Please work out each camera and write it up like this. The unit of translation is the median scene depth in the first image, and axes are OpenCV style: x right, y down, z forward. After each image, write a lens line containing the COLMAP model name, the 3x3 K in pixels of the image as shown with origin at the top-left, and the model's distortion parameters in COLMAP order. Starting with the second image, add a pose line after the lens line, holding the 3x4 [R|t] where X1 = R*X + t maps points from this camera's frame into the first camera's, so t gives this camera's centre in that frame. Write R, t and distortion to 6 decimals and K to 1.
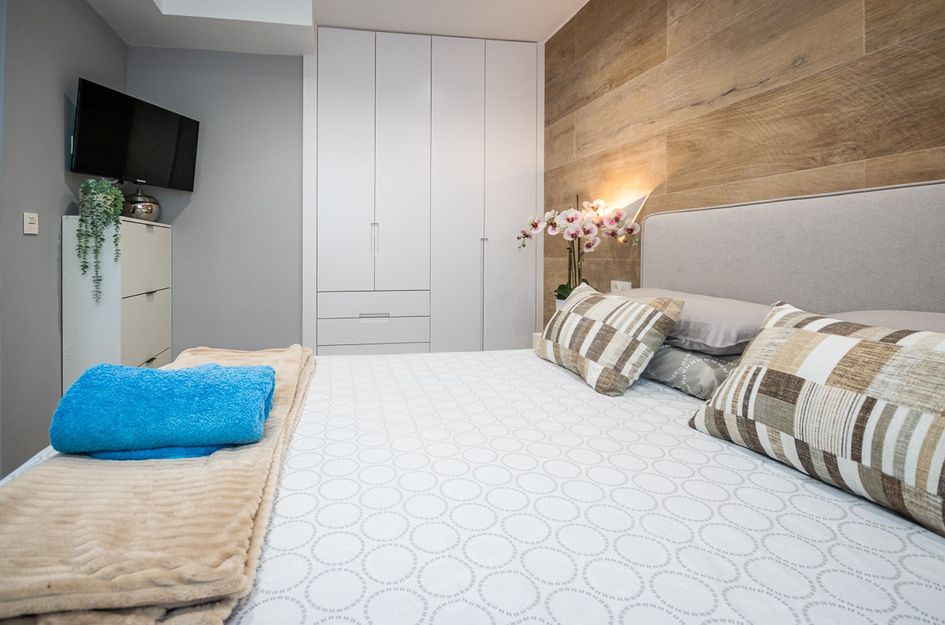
lens RADIAL K [[443.3, 0, 385.9], [0, 443.3, 256.3], [0, 0, 1]] dist [0.002075, 0.000186]
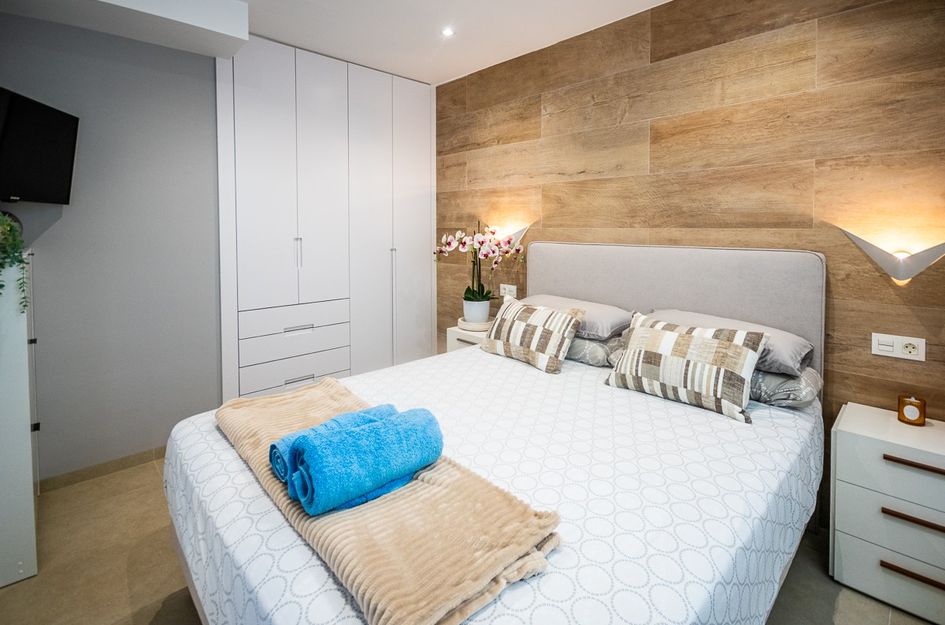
lens RADIAL K [[445.6, 0, 468.3], [0, 445.6, 238.5], [0, 0, 1]] dist [-0.001076, -0.000322]
pose [[0.822558, -0.015261, 0.568477, -0.543442], [0.006401, 0.999825, 0.017578, -0.169993], [-0.568646, -0.010820, 0.822512, -0.121766]]
